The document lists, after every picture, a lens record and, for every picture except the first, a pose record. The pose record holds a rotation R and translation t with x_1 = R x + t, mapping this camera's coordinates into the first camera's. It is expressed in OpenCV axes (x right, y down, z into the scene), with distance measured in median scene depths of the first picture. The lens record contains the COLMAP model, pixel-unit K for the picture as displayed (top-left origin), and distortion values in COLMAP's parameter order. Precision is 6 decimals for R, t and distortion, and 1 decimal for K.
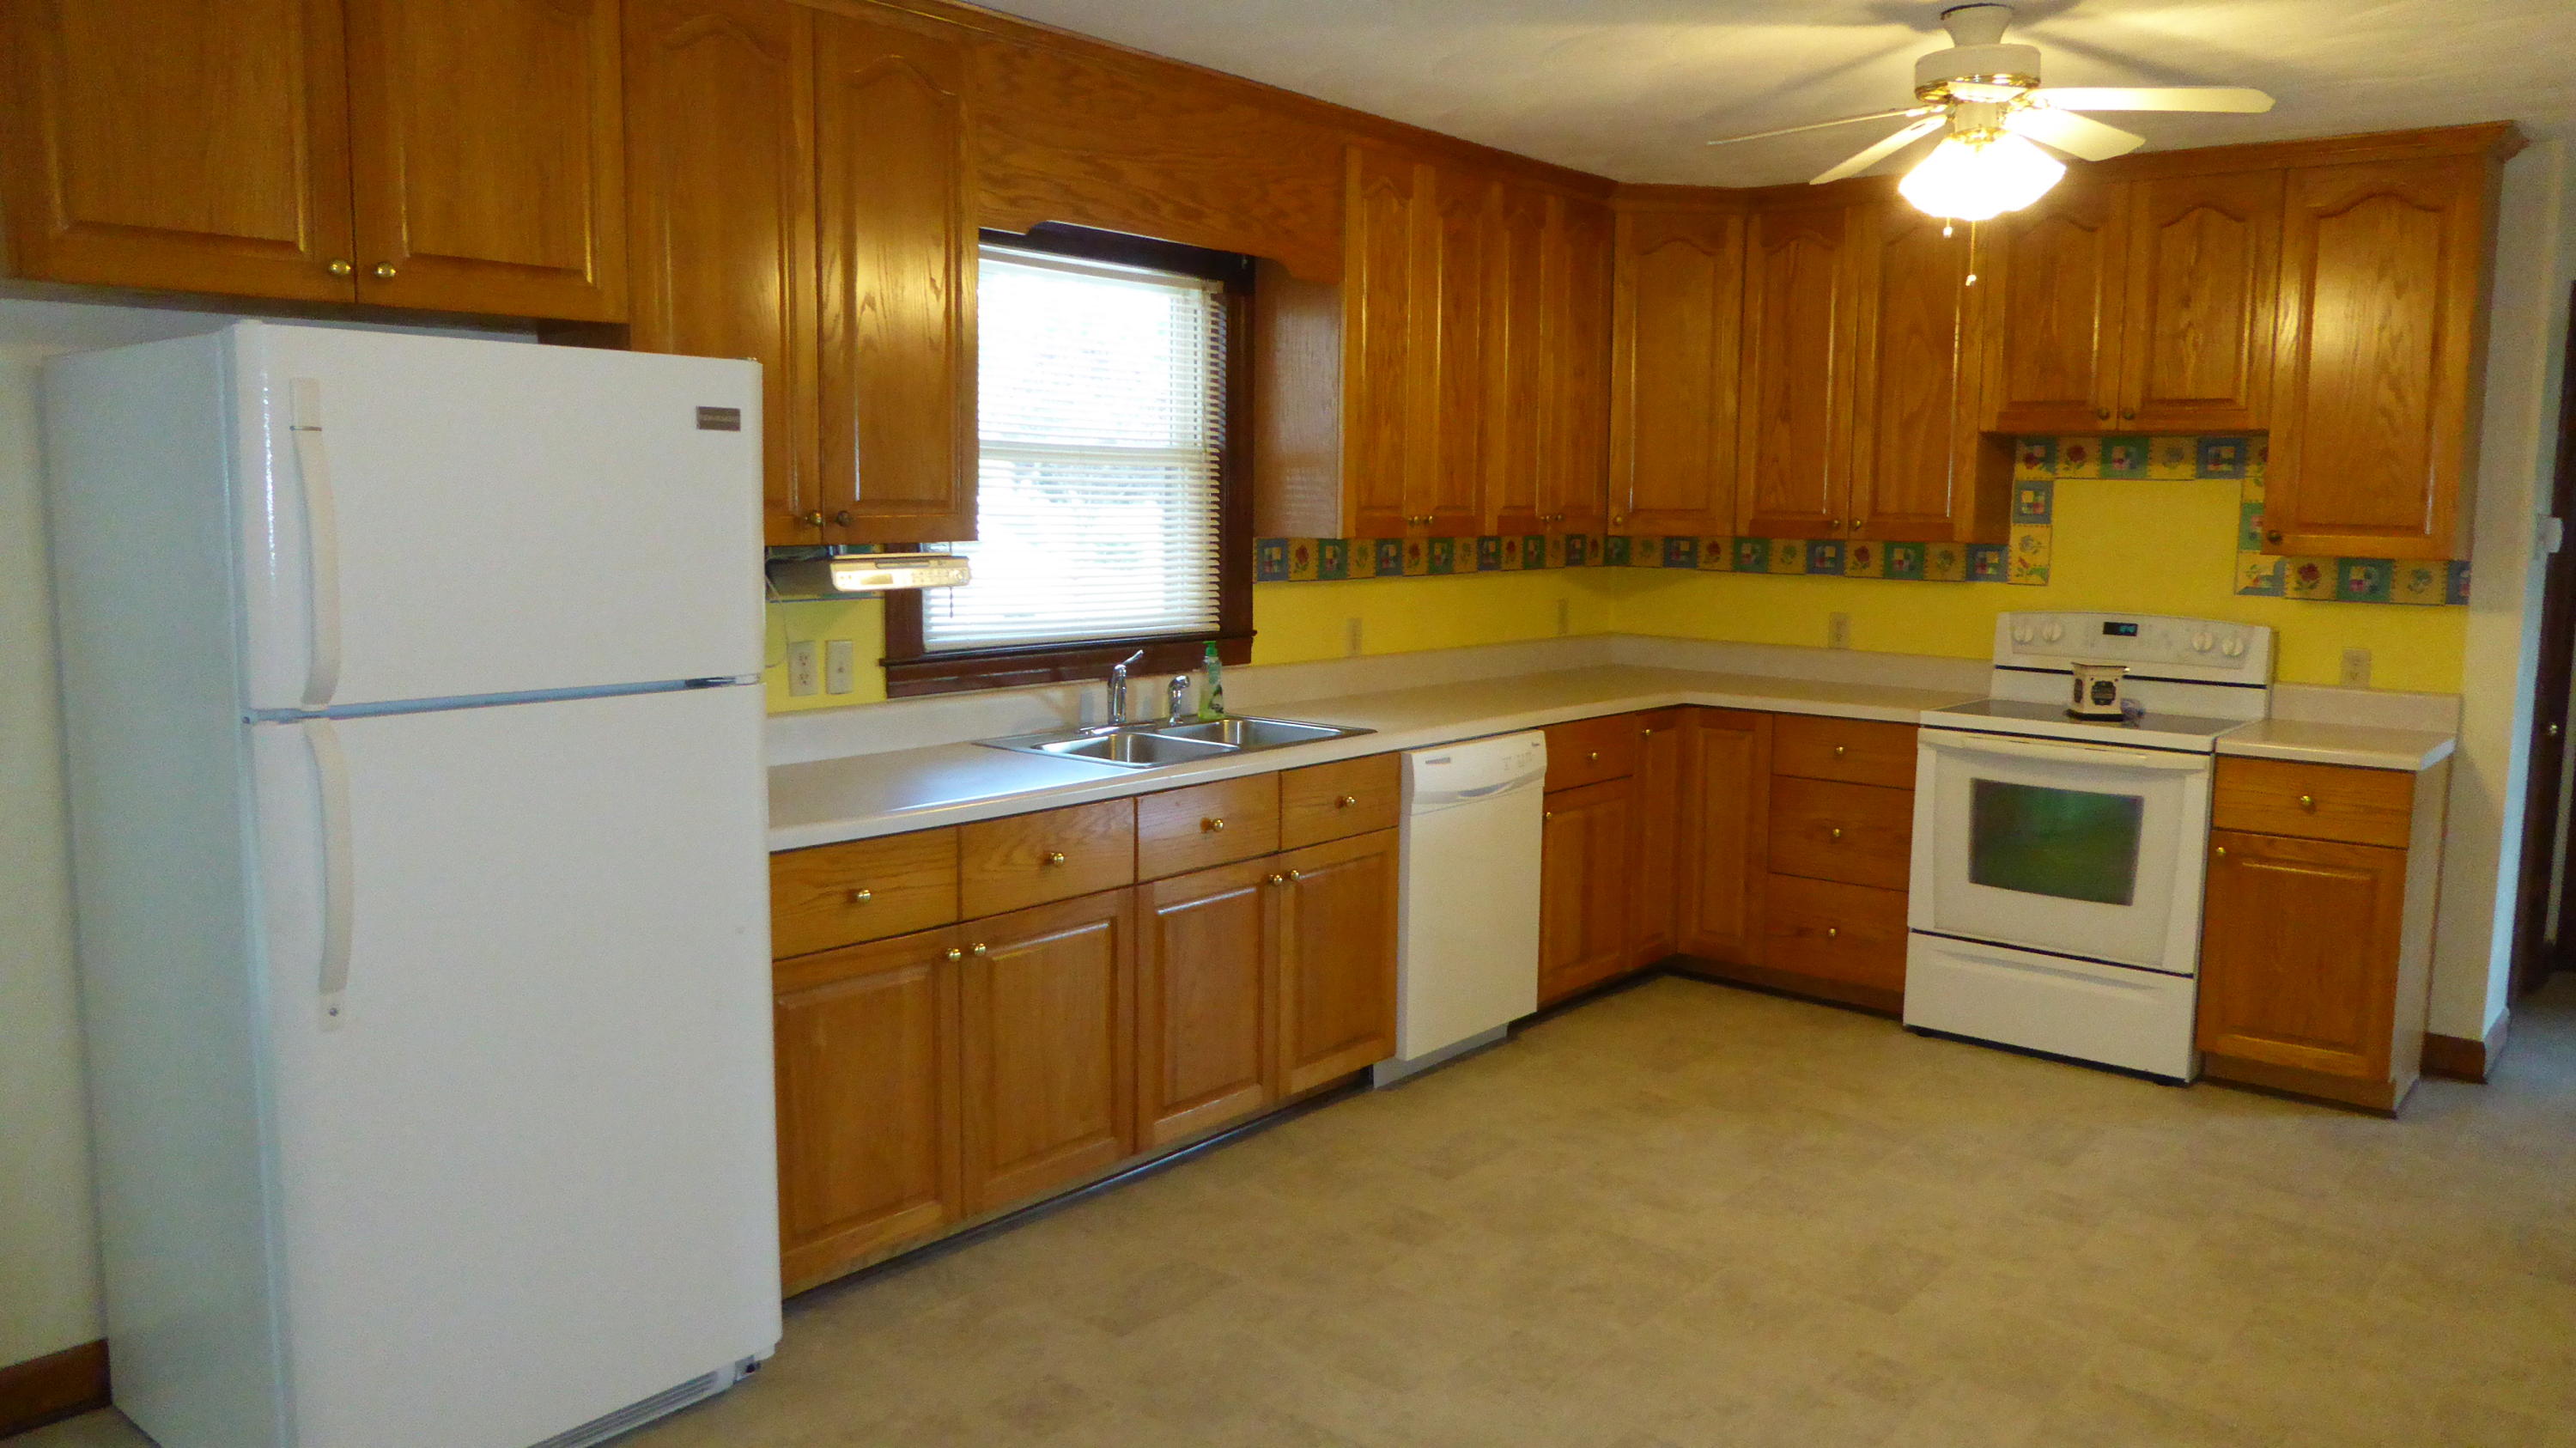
lens RADIAL K [[1810.5, 0, 1288.0], [0, 1810.5, 724.0], [0, 0, 1]] dist [0.002379, 0.002202]
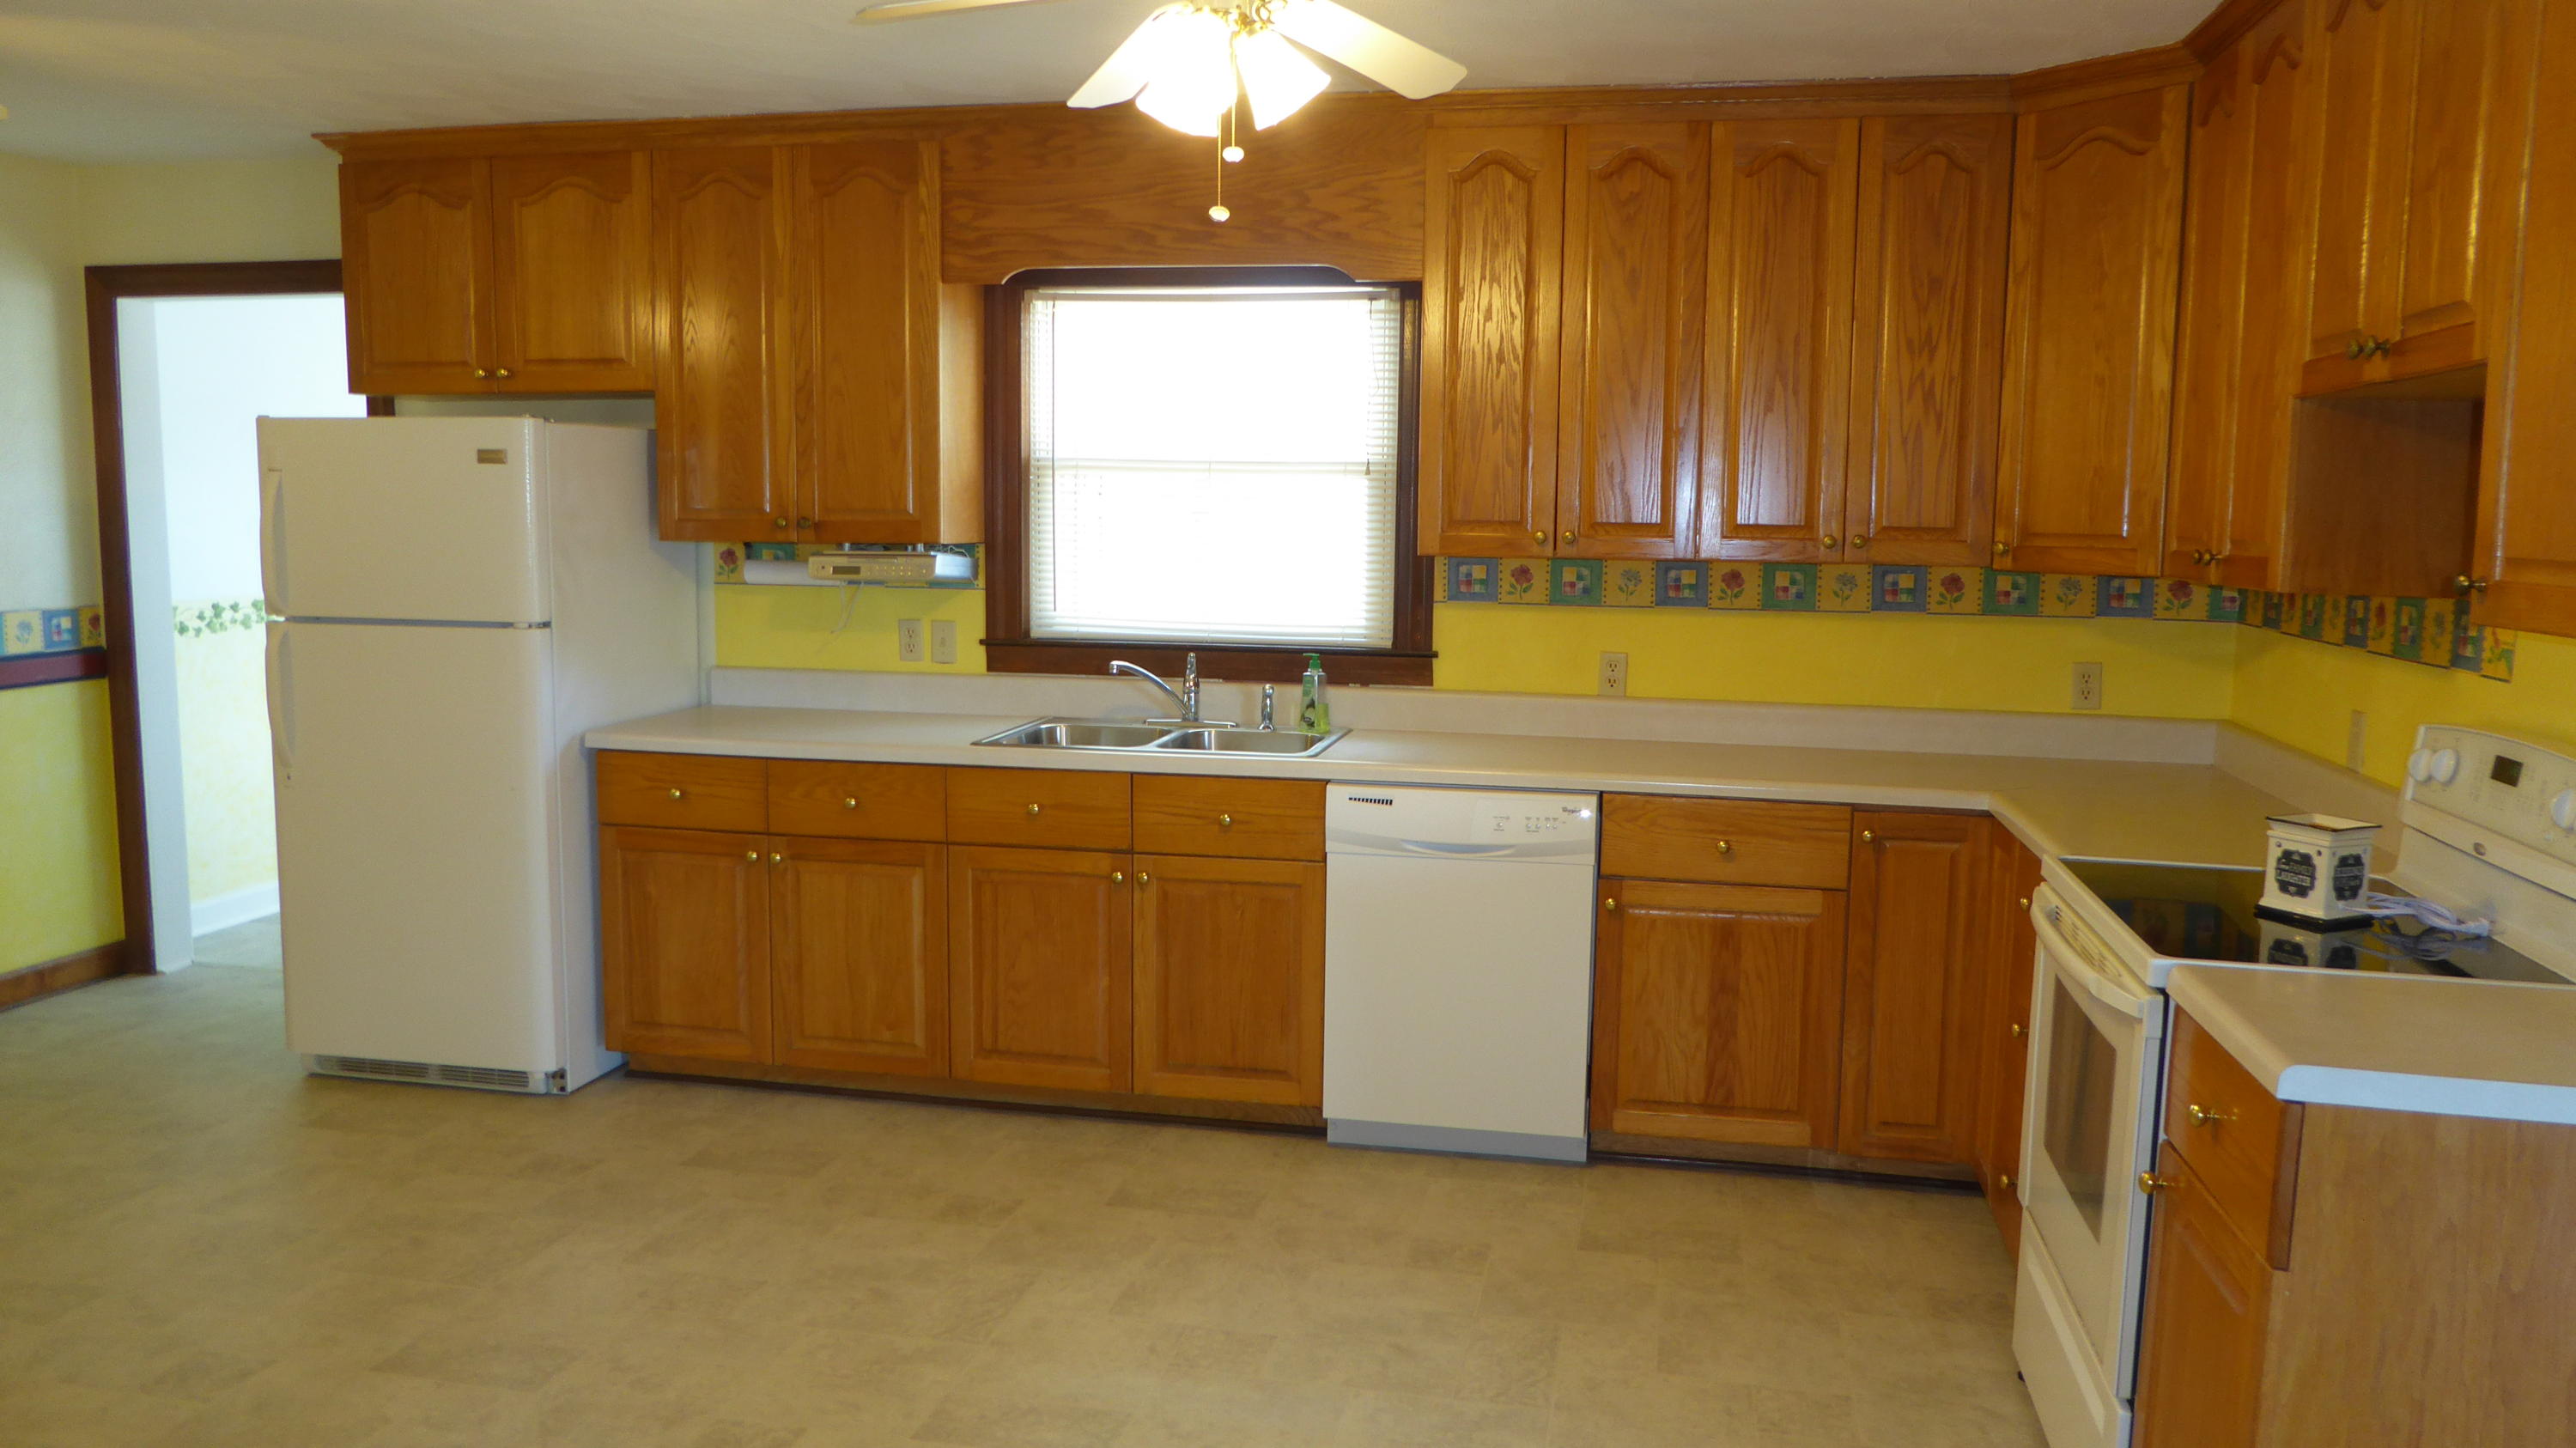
lens RADIAL K [[1815.1, 0, 1310.8], [0, 1815.1, 723.7], [0, 0, 1]] dist [-0.015583, -0.000464]
pose [[0.478660, 0.100369, -0.872244, 0.871090], [-0.117096, 0.991867, 0.049876, -0.060344], [0.870157, 0.078263, 0.486520, 0.543447]]
